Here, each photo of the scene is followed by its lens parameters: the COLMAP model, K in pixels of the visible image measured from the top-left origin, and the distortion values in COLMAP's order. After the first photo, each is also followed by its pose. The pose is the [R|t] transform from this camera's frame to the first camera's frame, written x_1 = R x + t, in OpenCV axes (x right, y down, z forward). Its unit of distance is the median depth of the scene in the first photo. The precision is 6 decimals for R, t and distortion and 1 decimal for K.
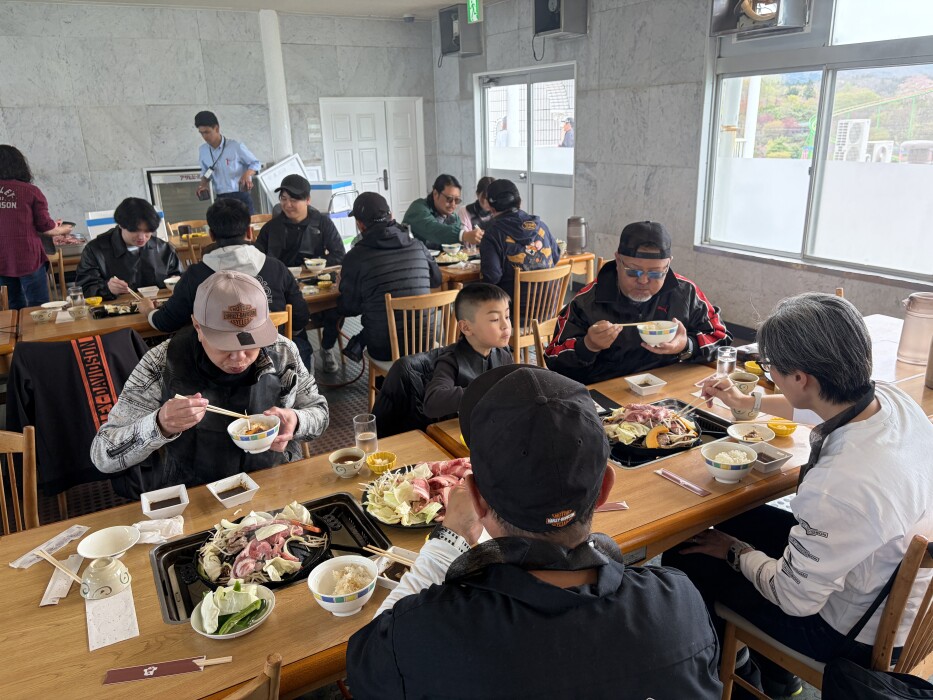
lens RADIAL K [[705.0, 0, 467.7], [0, 705.0, 351.7], [0, 0, 1]] dist [0.036160, -0.038061]
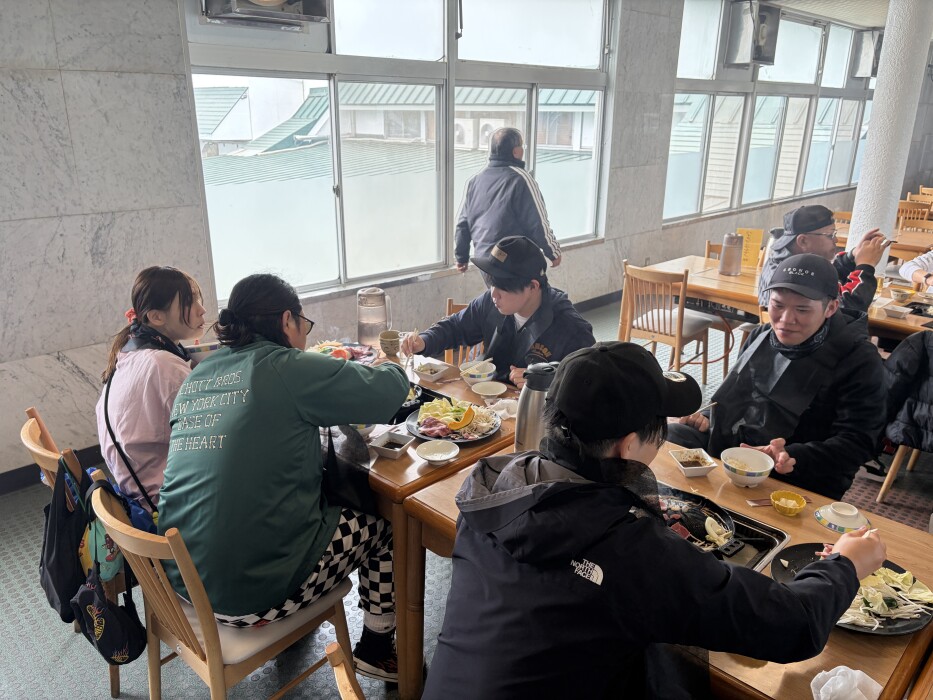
lens RADIAL K [[705.0, 0, 466.2], [0, 705.0, 351.1], [0, 0, 1]] dist [0.036160, -0.038061]
pose [[-0.272433, -0.283209, 0.919551, -0.389788], [0.298399, 0.883710, 0.360576, -0.295529], [-0.914734, 0.372625, -0.156242, 0.901946]]
